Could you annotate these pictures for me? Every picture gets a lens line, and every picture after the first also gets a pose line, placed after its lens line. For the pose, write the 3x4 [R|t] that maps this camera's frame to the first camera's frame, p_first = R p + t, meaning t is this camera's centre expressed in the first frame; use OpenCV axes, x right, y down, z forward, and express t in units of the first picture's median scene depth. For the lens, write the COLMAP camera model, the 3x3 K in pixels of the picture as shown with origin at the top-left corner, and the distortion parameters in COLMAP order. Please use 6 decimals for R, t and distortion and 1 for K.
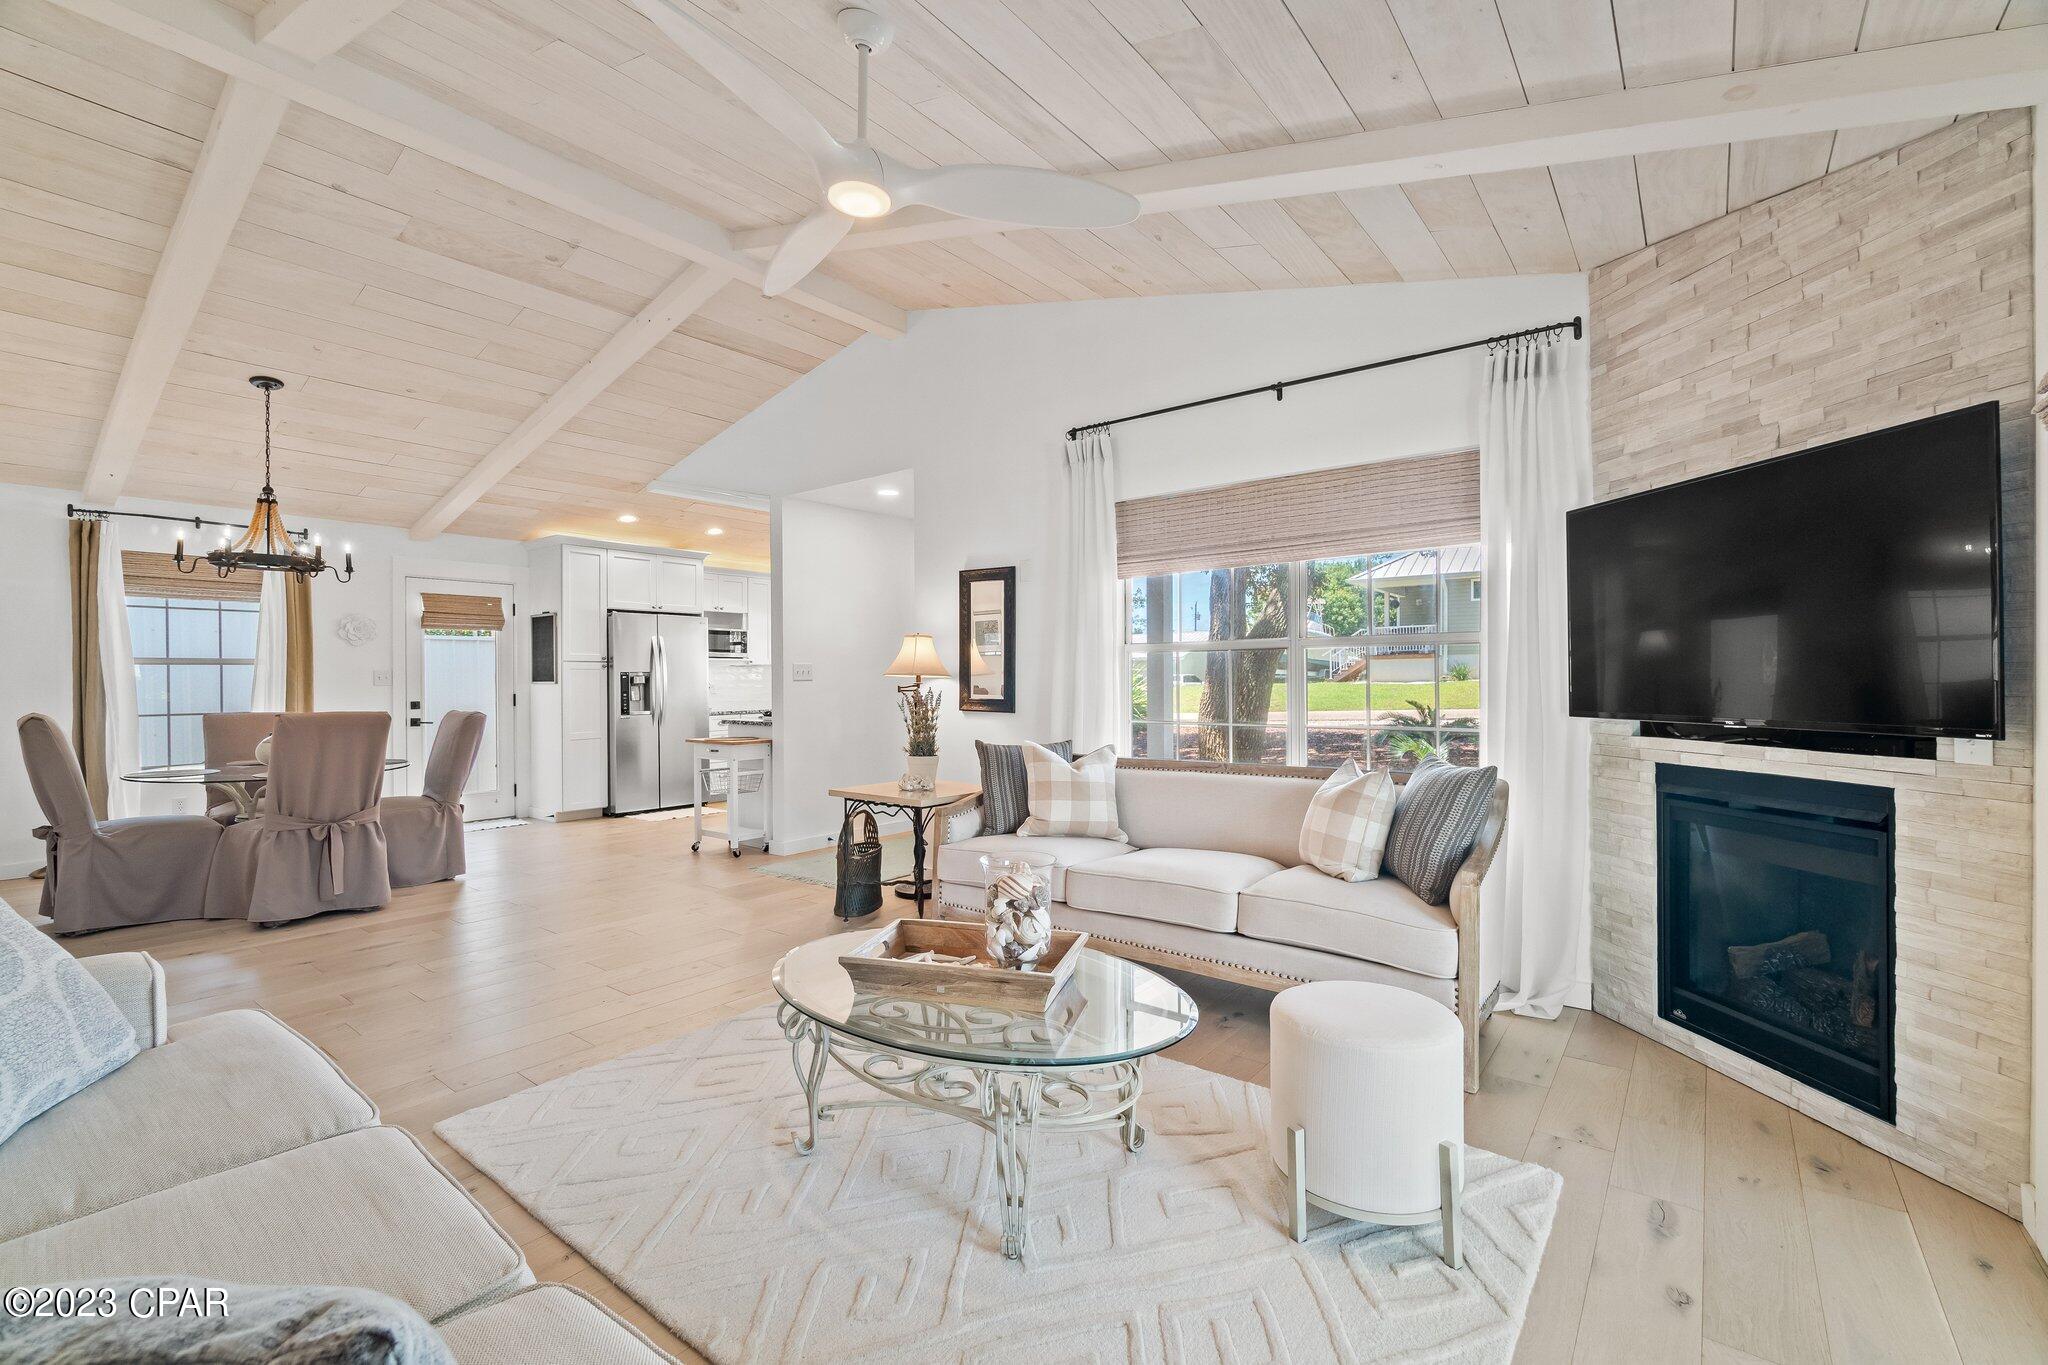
lens RADIAL K [[881.3, 0, 1029.5], [0, 881.3, 682.6], [0, 0, 1]] dist [-0.001917, -0.000214]
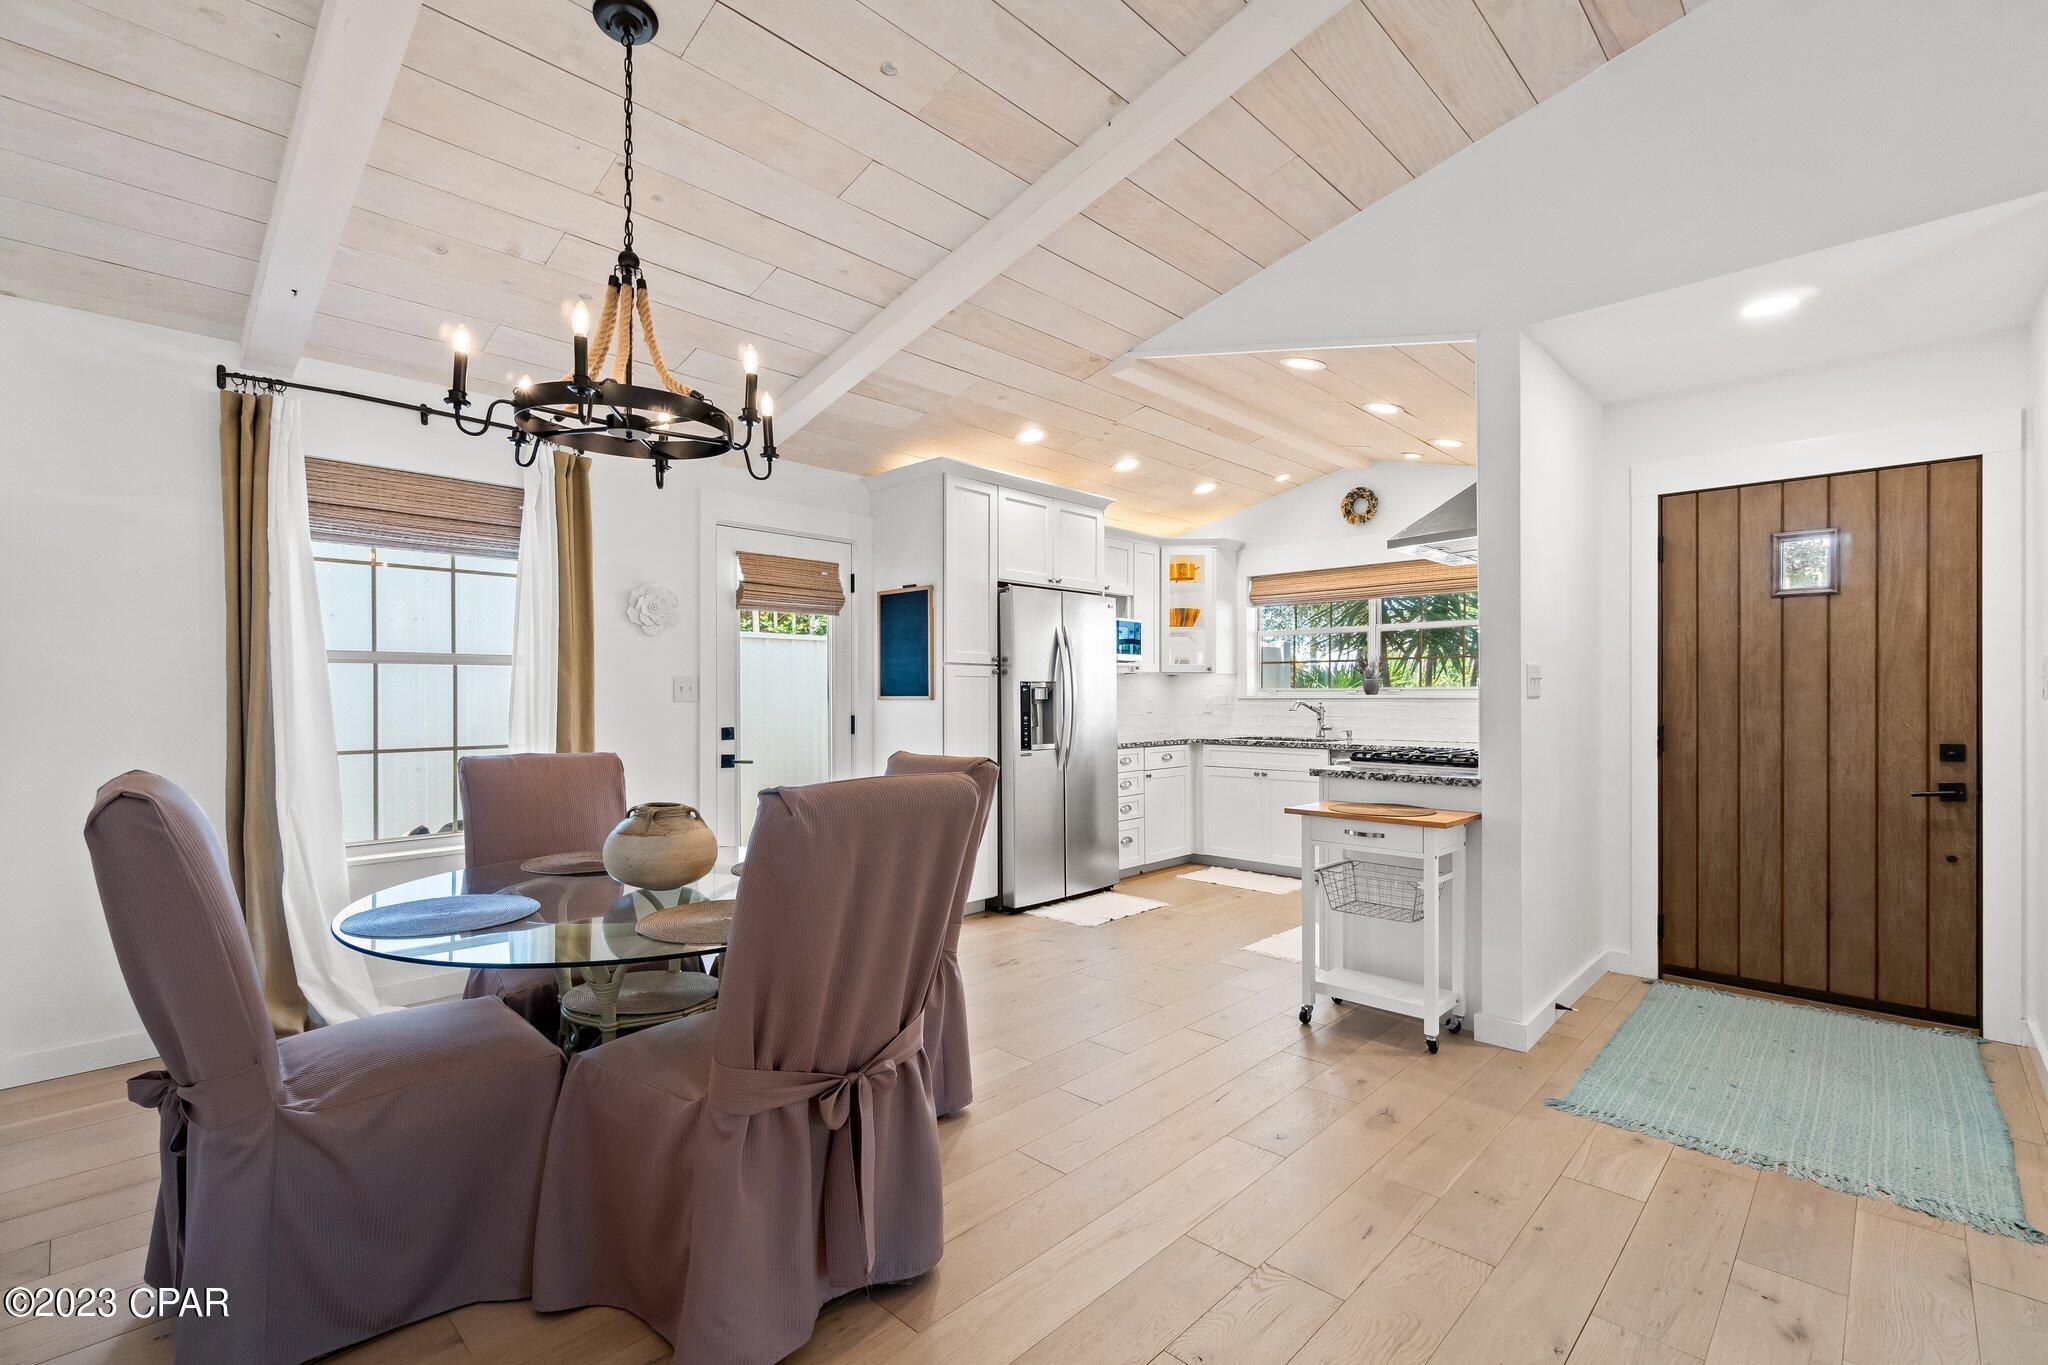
lens RADIAL K [[909.2, 0, 1025.7], [0, 909.2, 700.4], [0, 0, 1]] dist [0.000164, 0.000084]
pose [[0.994495, 0.005959, -0.104613, -0.522392], [-0.005685, 0.999980, 0.002920, -0.000771], [0.104629, -0.002309, 0.994509, 0.479208]]
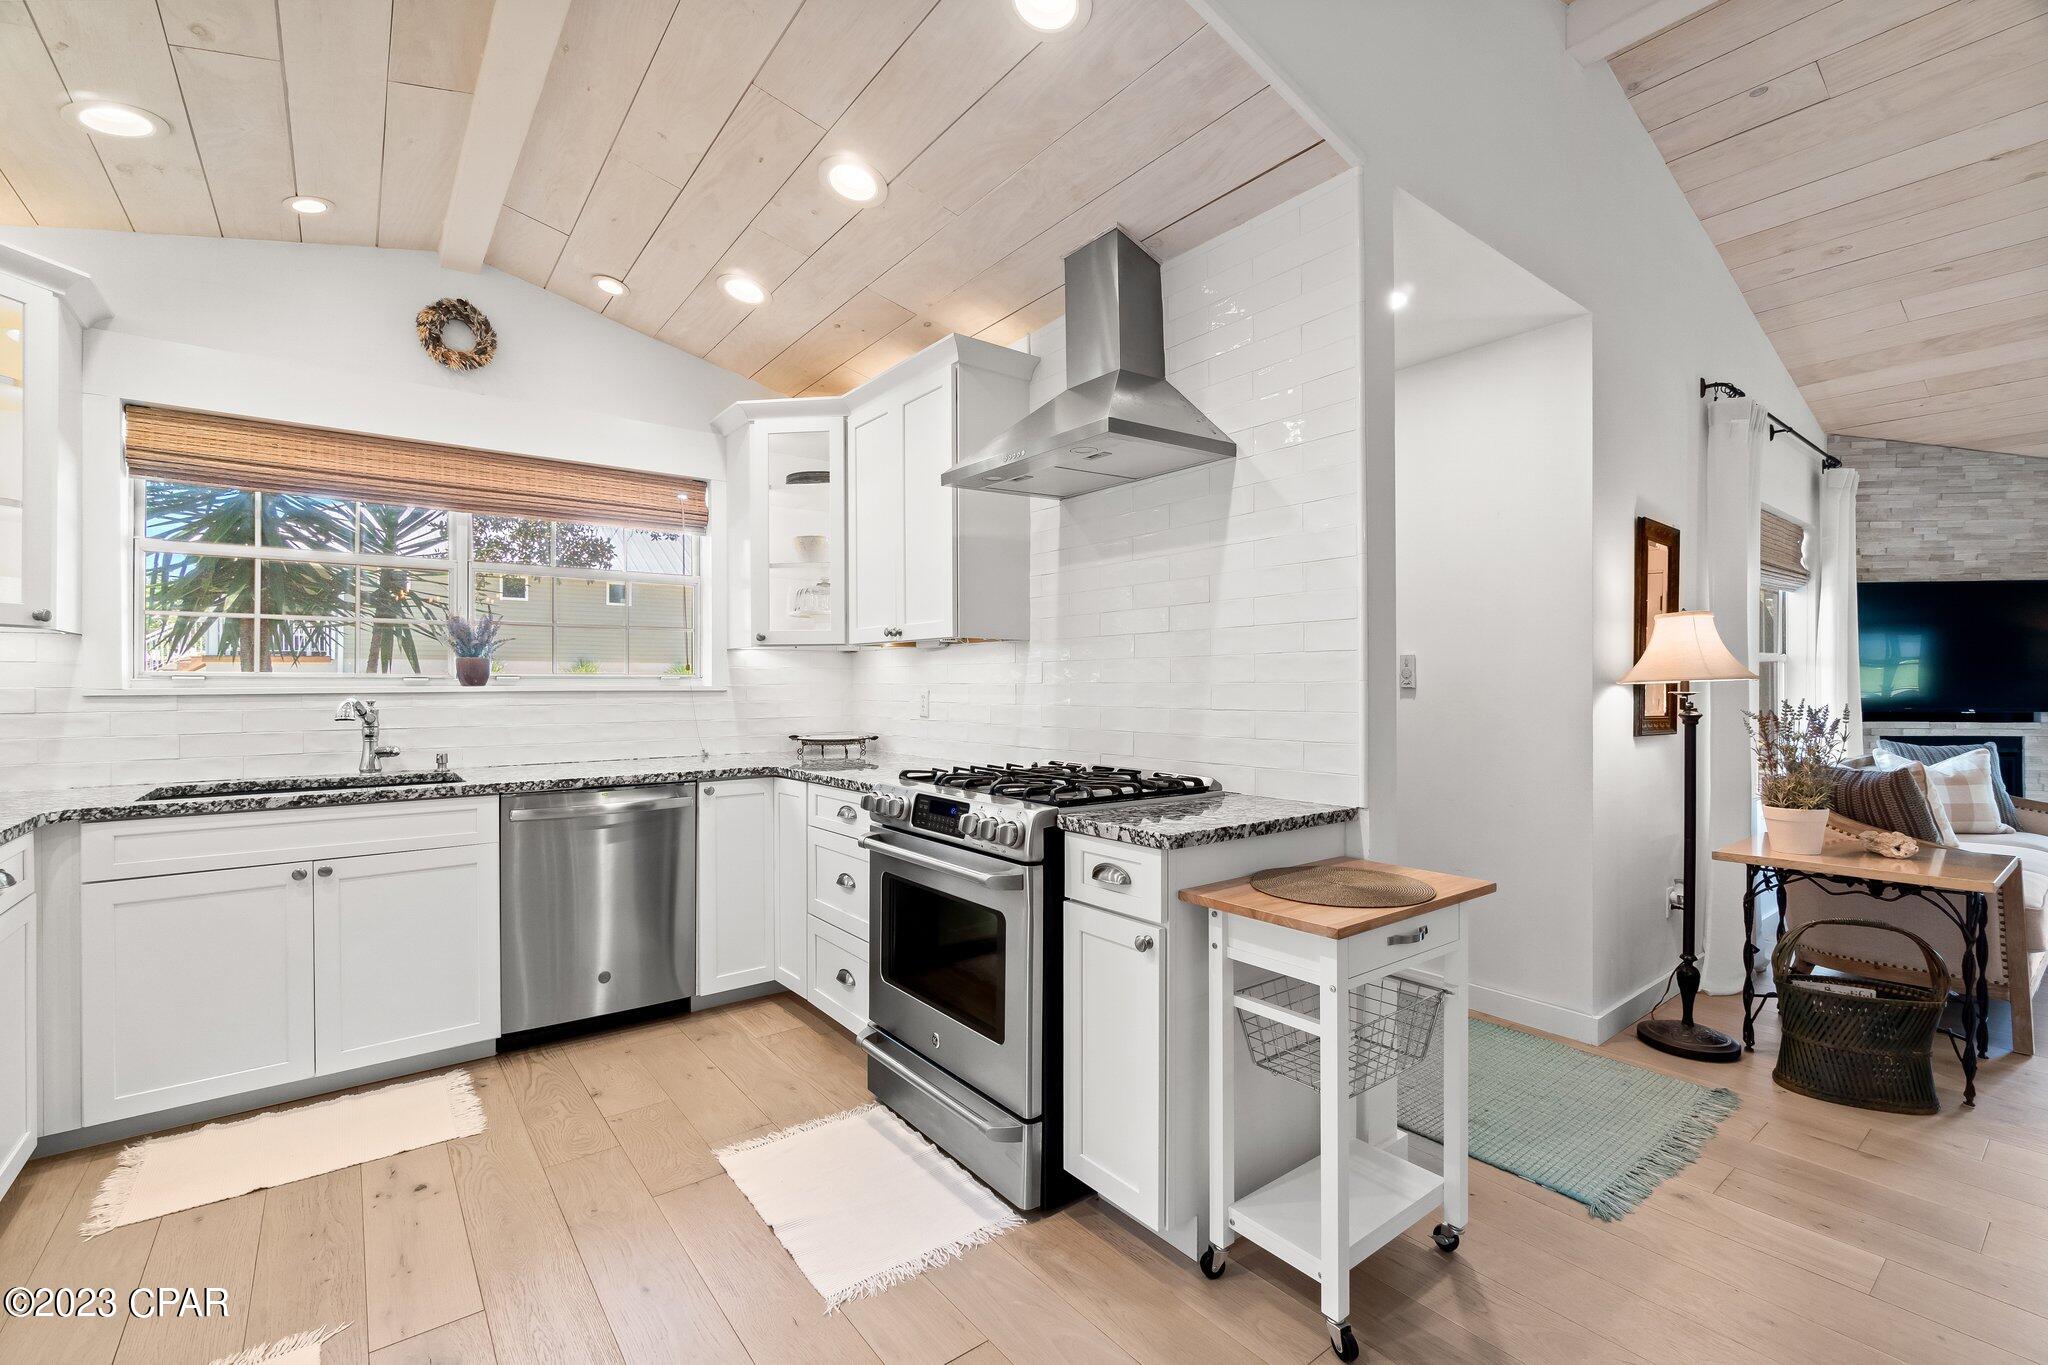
lens RADIAL K [[881.3, 0, 1029.5], [0, 881.3, 682.6], [0, 0, 1]] dist [-0.001917, -0.000214]
pose [[0.244849, 0.005929, 0.969543, -0.697836], [0.002505, 0.999974, -0.006748, -0.003745], [-0.969558, 0.004081, 0.244828, 1.107312]]
